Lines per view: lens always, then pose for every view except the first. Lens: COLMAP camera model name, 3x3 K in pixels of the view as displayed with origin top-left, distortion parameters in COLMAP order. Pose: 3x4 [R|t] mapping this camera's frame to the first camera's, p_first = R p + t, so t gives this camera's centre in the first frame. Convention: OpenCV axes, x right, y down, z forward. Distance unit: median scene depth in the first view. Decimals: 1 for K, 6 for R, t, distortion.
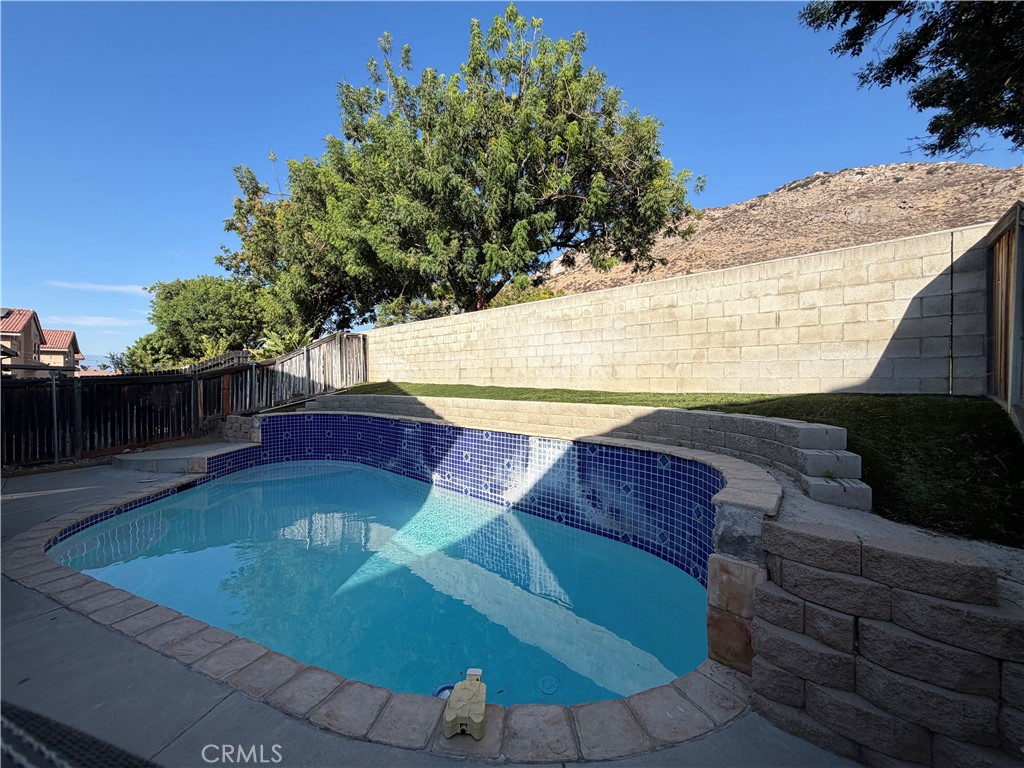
lens RADIAL K [[408.4, 0, 507.9], [0, 408.4, 385.6], [0, 0, 1]] dist [0.000995, 0.000041]
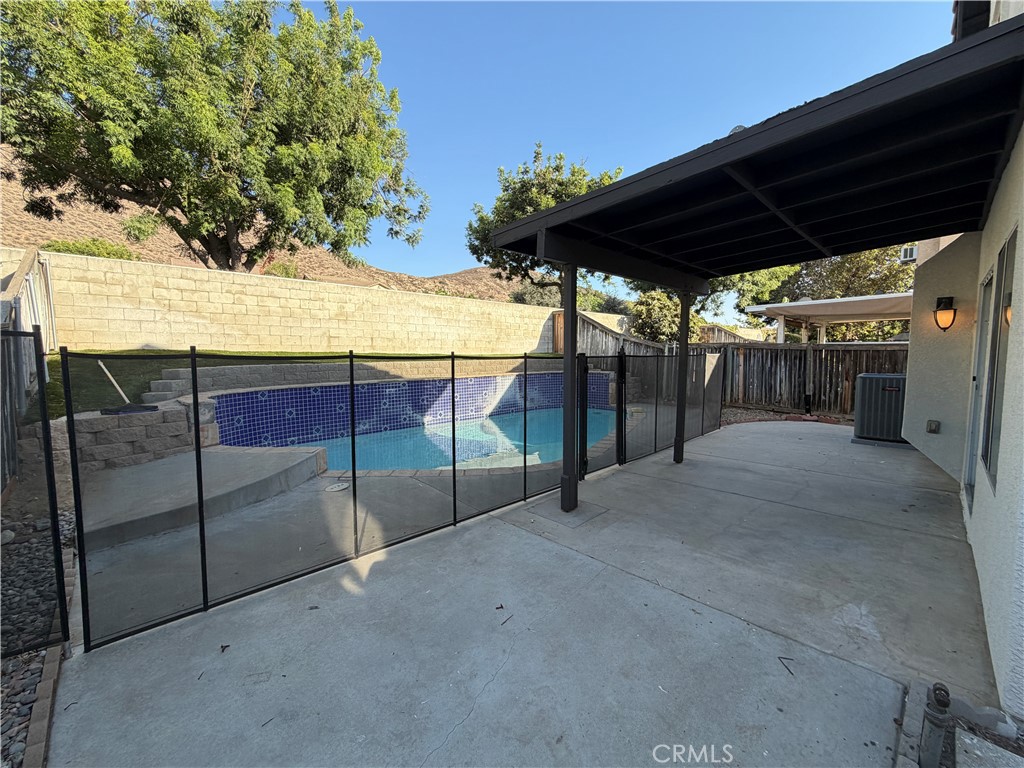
lens RADIAL K [[408.4, 0, 506.4], [0, 408.4, 382.1], [0, 0, 1]] dist [0.000995, 0.000041]
pose [[0.063088, -0.071535, 0.995441, -1.480451], [0.016599, 0.997365, 0.070621, 0.010821], [-0.997870, 0.012068, 0.064109, 0.646118]]
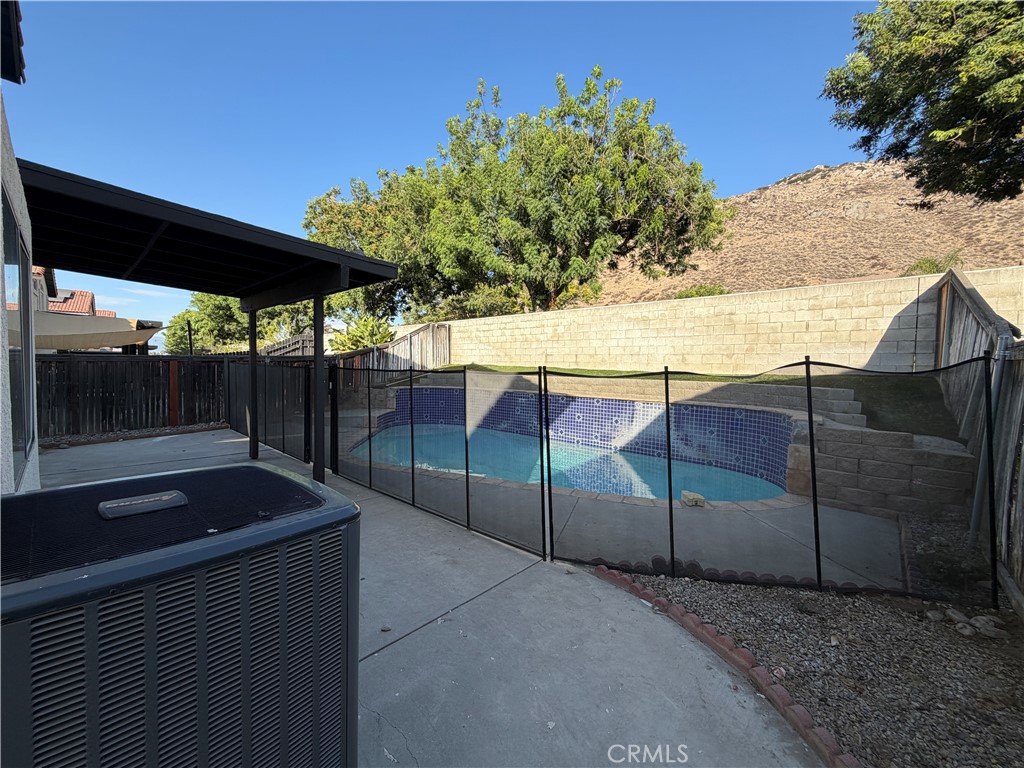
lens RADIAL K [[408.4, 0, 507.1], [0, 408.4, 385.7], [0, 0, 1]] dist [0.000995, 0.000041]
pose [[0.999718, 0.019656, 0.013303, -0.336192], [-0.020055, 0.999333, 0.030502, 0.025122], [-0.012694, -0.030760, 0.999446, -0.364737]]
